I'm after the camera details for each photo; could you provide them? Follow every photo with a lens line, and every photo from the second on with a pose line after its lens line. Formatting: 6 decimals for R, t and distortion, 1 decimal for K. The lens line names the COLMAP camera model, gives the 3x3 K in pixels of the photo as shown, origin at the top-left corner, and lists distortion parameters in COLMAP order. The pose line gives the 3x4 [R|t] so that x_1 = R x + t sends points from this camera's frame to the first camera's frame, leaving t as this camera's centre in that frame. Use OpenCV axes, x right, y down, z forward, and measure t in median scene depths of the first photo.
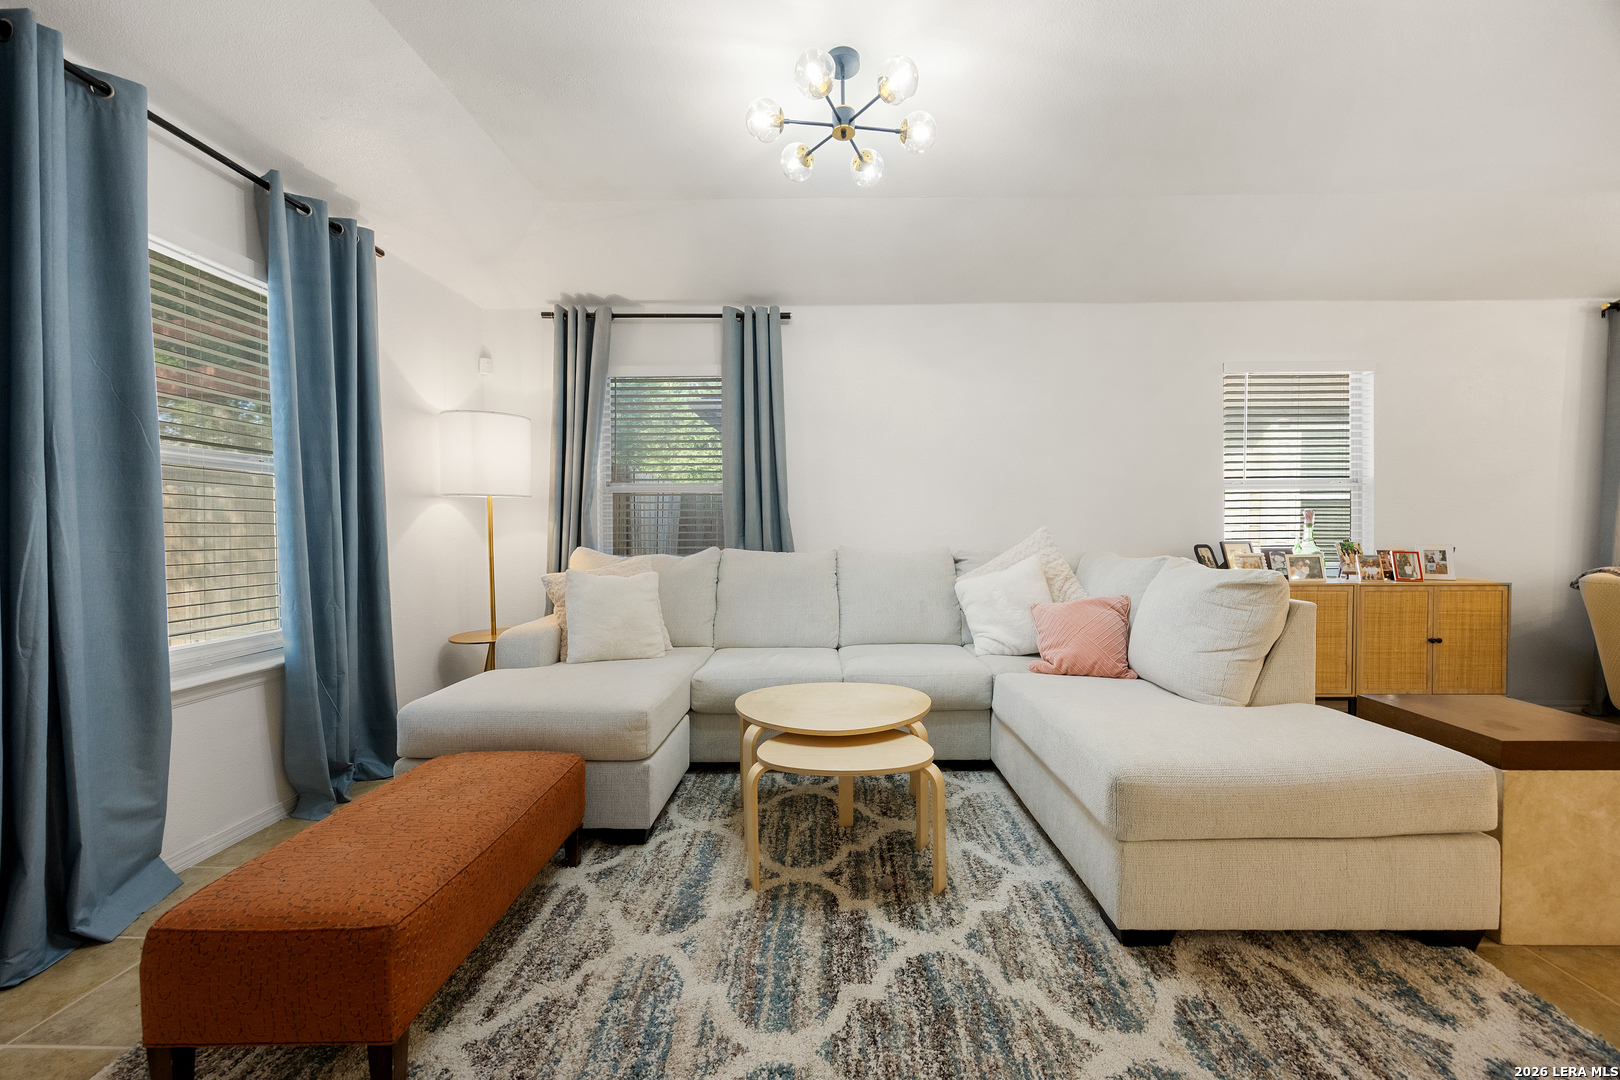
lens RADIAL K [[631.9, 0, 815.3], [0, 631.9, 532.8], [0, 0, 1]] dist [-0.000227, -0.000045]
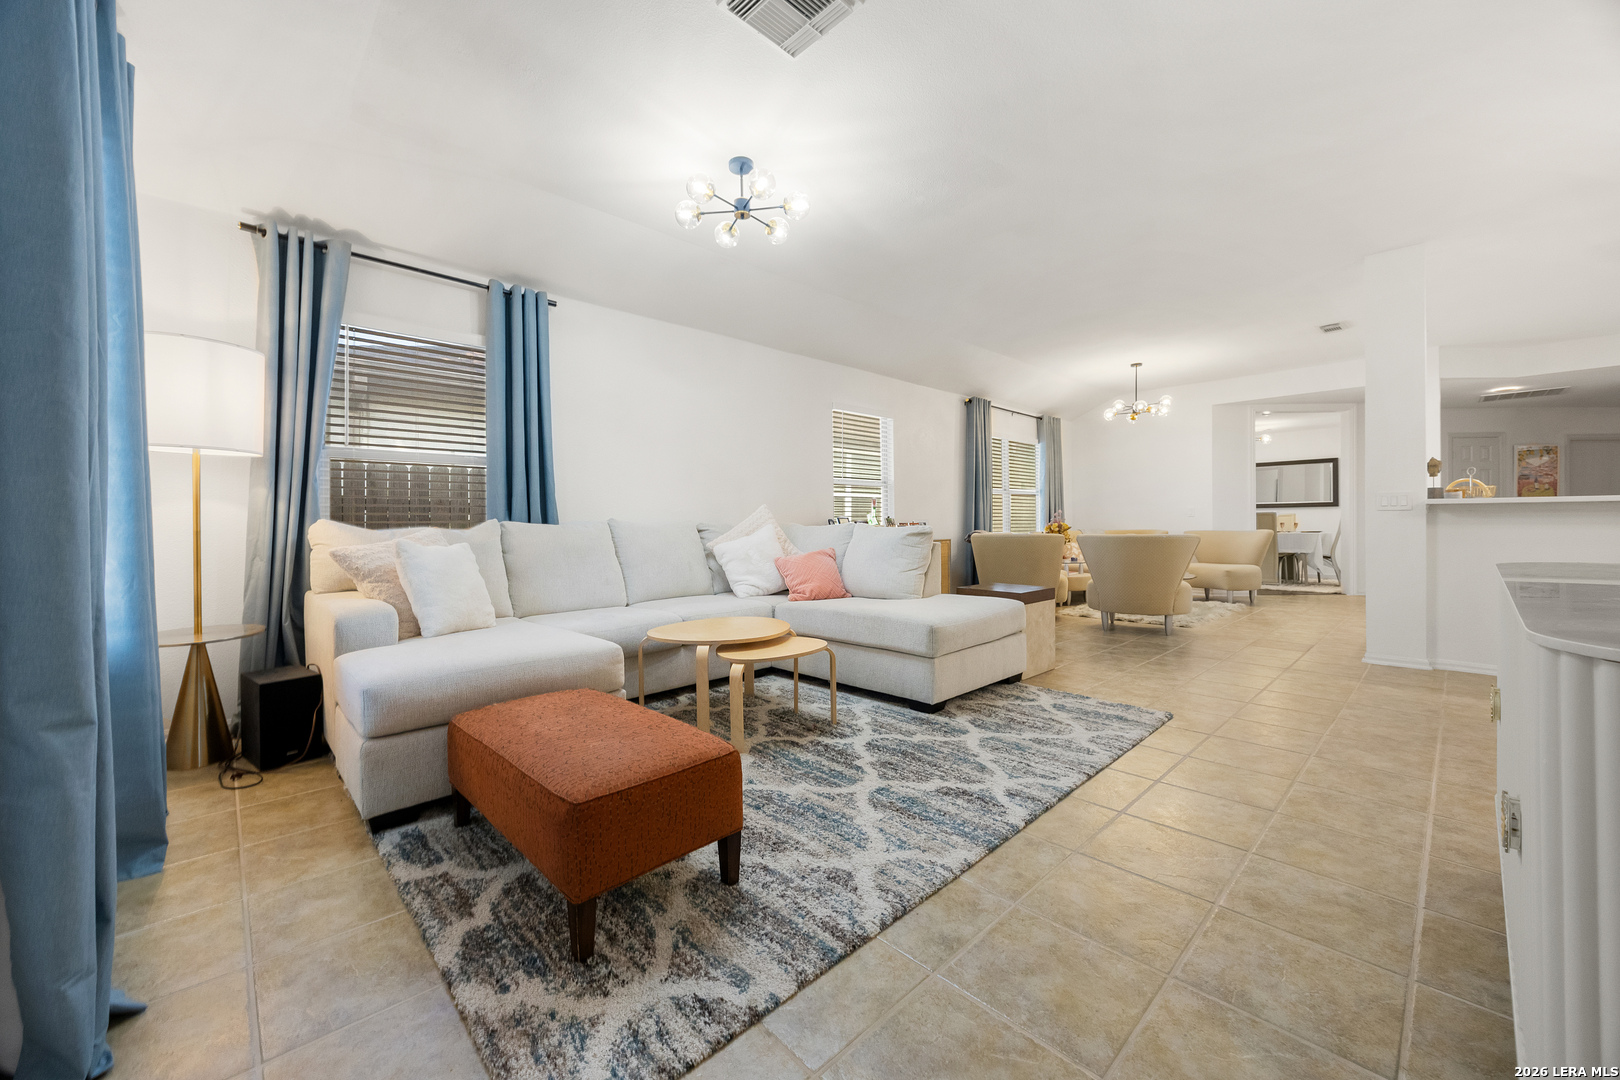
lens RADIAL K [[626.3, 0, 808.7], [0, 626.3, 515.5], [0, 0, 1]] dist [-0.000948, -0.000103]
pose [[0.711412, 0.007413, 0.702736, -1.017339], [0.004669, 0.999872, -0.015274, 0.066693], [-0.702759, 0.014147, 0.711287, -0.097255]]
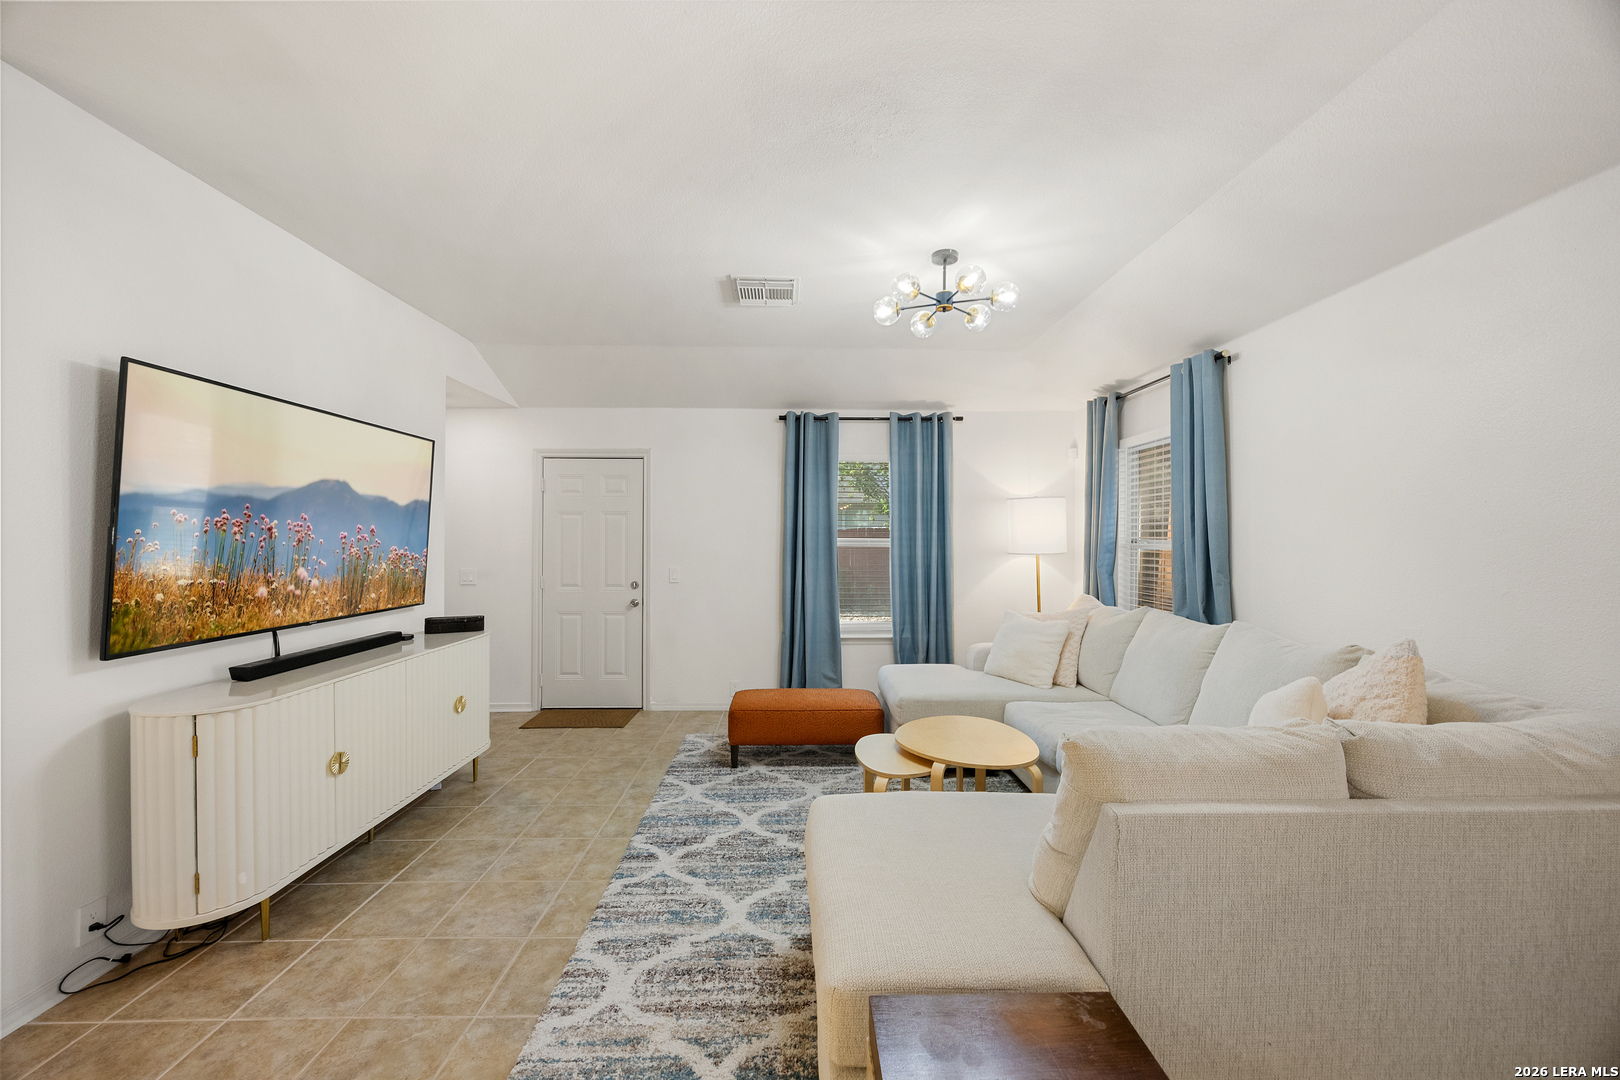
lens RADIAL K [[607.0, 0, 817.8], [0, 607.0, 553.9], [0, 0, 1]] dist [-0.000318, -0.000042]
pose [[0.056923, 0.031015, -0.997897, 1.601377], [-0.005546, 0.999512, 0.030748, -0.188712], [0.998363, 0.003784, 0.057067, 0.818537]]
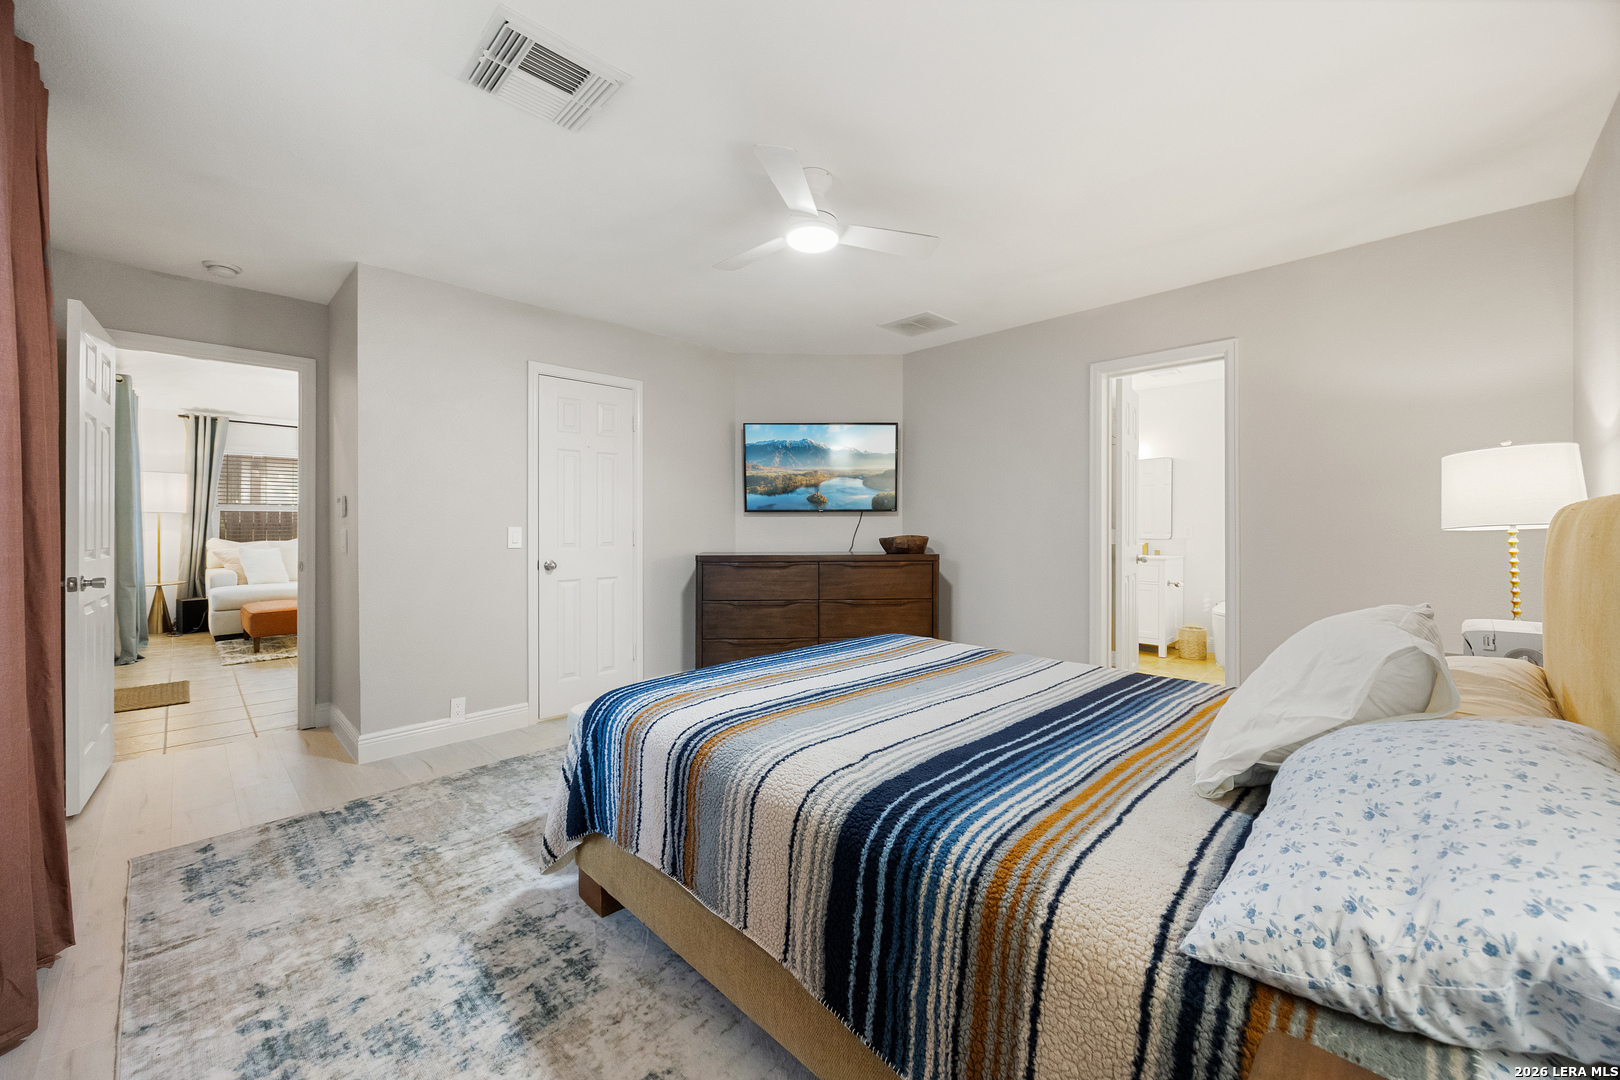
lens RADIAL K [[642.8, 0, 806.8], [0, 642.8, 524.9], [0, 0, 1]] dist [-0.000668, -0.000216]
pose [[0.700410, 0.011545, 0.713647, -1.035224], [-0.004511, 0.999921, -0.011749, -0.007513], [-0.713726, 0.005010, 0.700407, -3.631811]]
